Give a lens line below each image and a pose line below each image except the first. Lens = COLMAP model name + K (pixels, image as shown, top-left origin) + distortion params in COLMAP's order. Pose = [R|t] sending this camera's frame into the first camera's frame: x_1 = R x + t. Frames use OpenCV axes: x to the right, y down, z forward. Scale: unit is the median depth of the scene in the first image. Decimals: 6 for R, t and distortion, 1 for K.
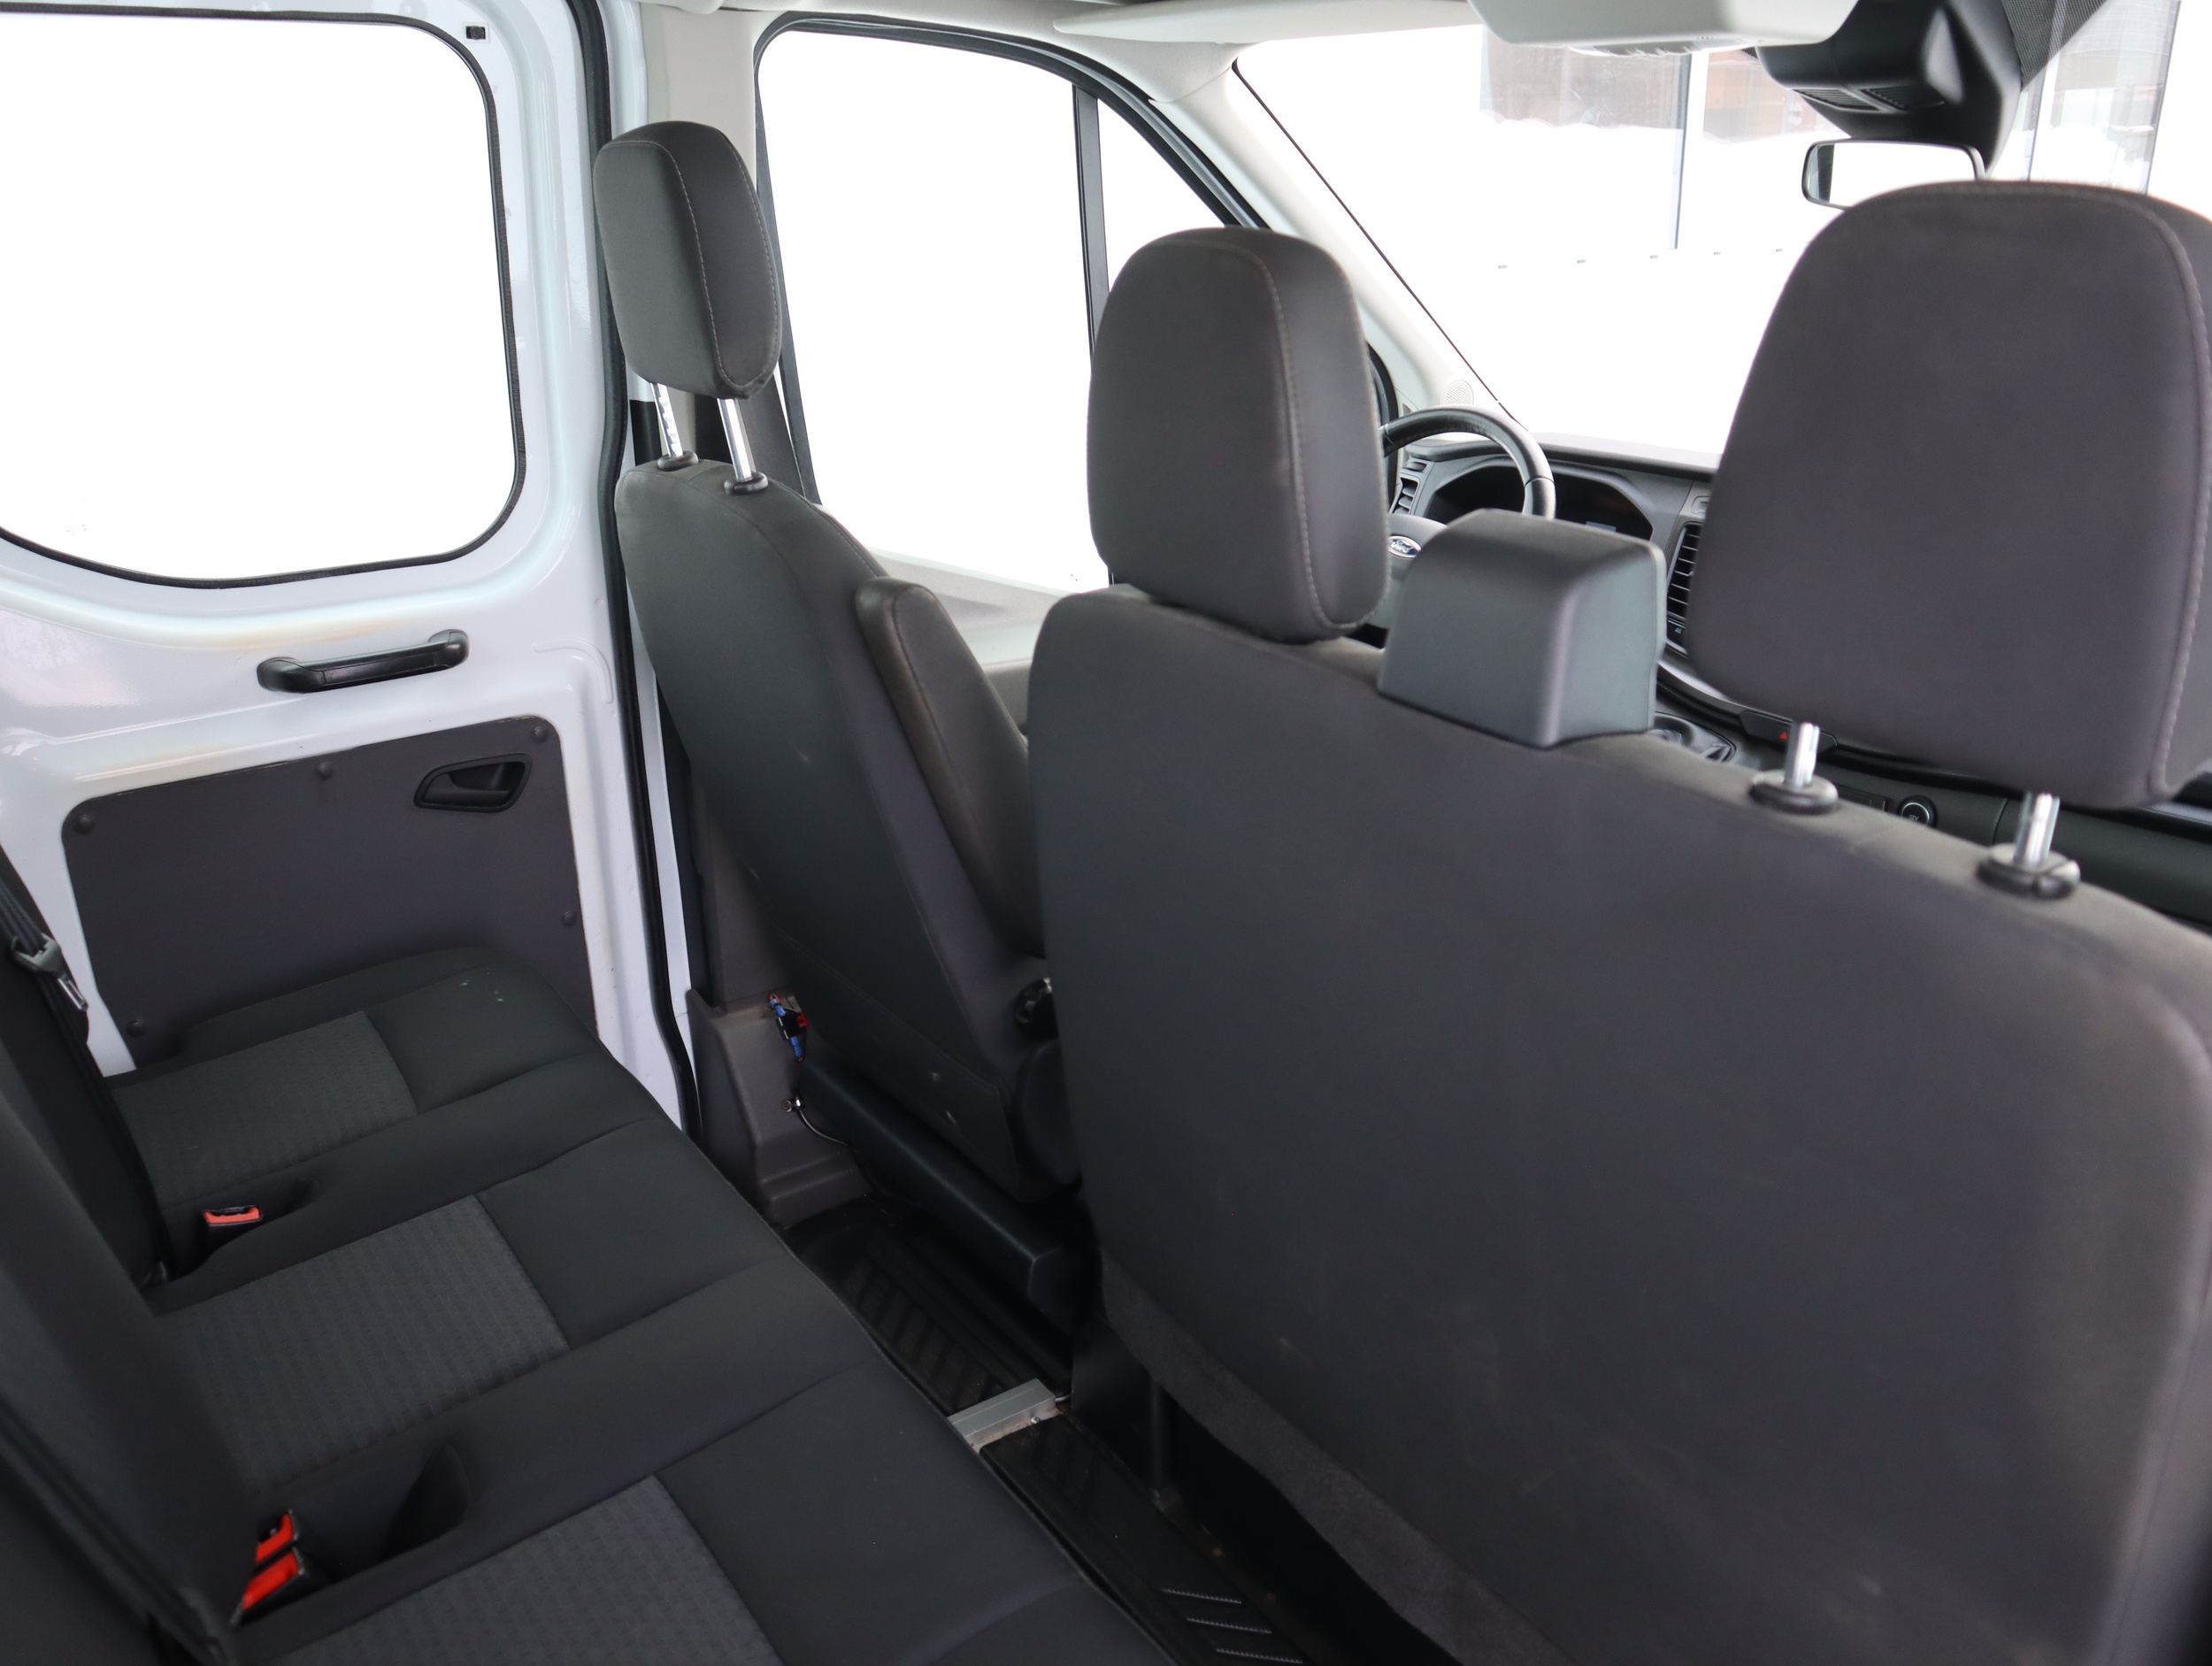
lens RADIAL K [[1747.9, 0, 1109.7], [0, 1747.9, 844.4], [0, 0, 1]] dist [-0.128993, 0.092894]
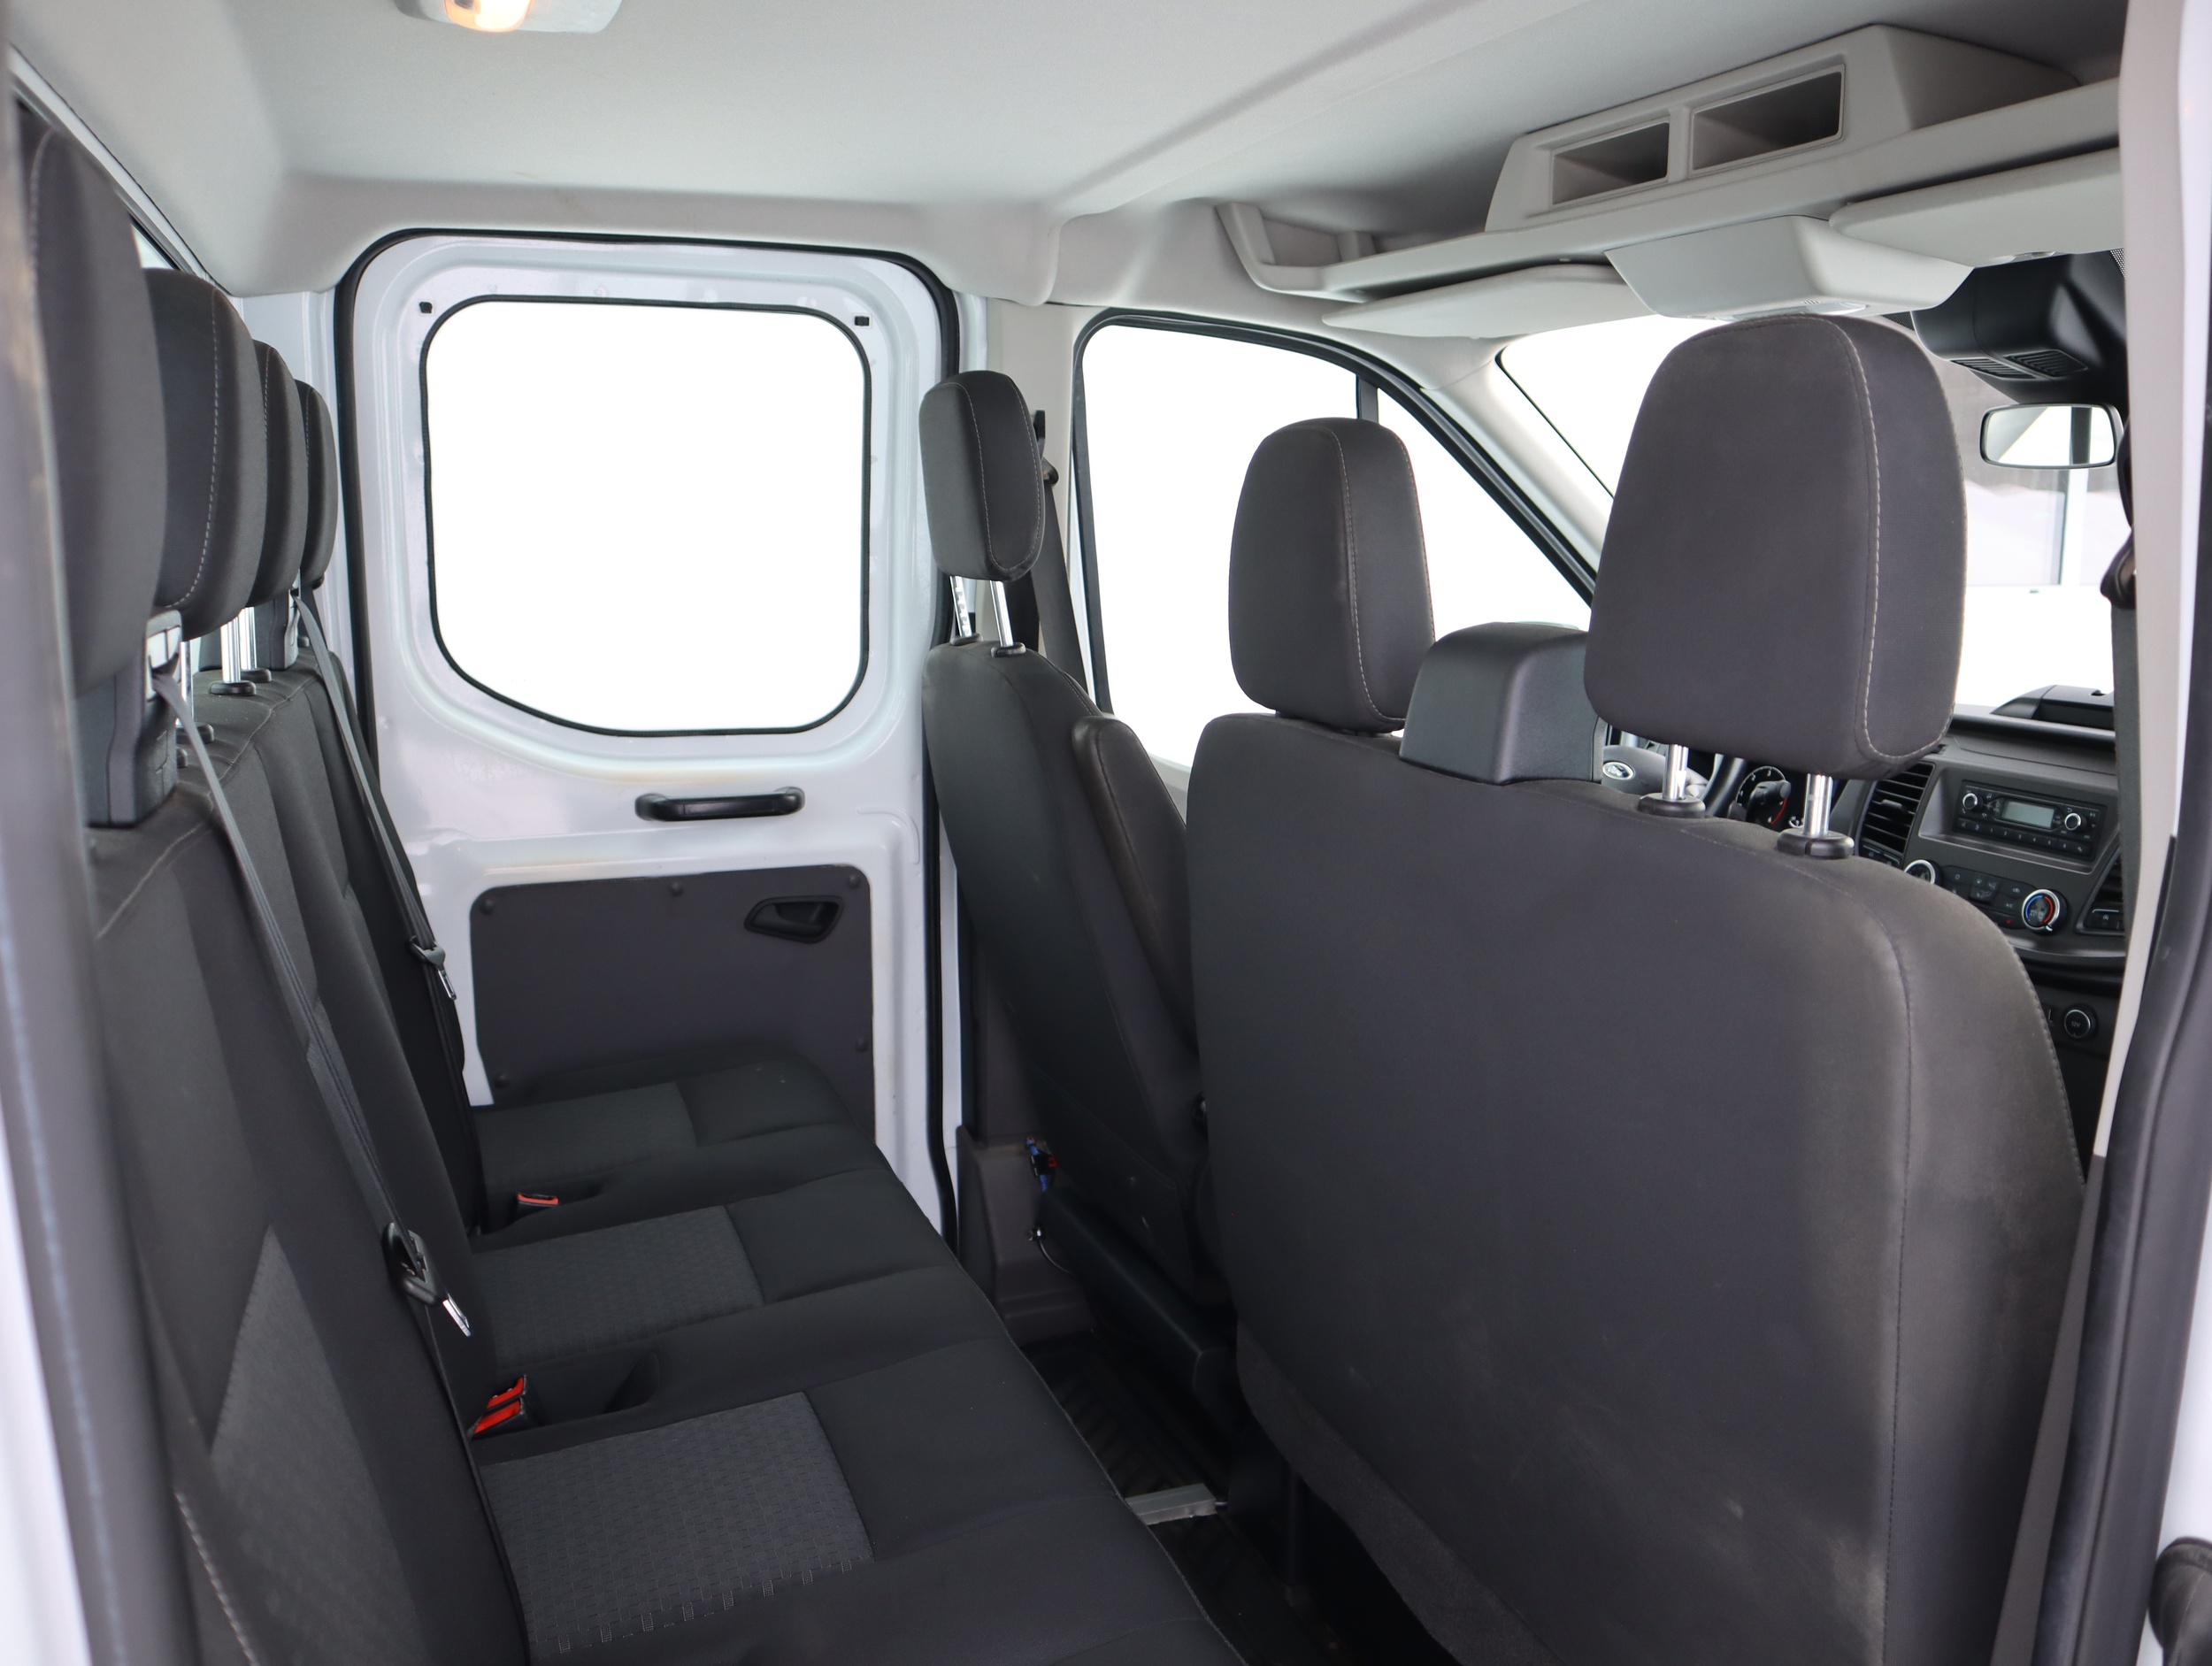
lens RADIAL K [[1747.9, 0, 1109.7], [0, 1747.9, 844.4], [0, 0, 1]] dist [-0.128993, 0.092894]
pose [[0.970075, 0.059569, -0.235386, 0.137895], [-0.103358, 0.978529, -0.178323, 0.120911], [0.219709, 0.197316, 0.955403, -0.129966]]
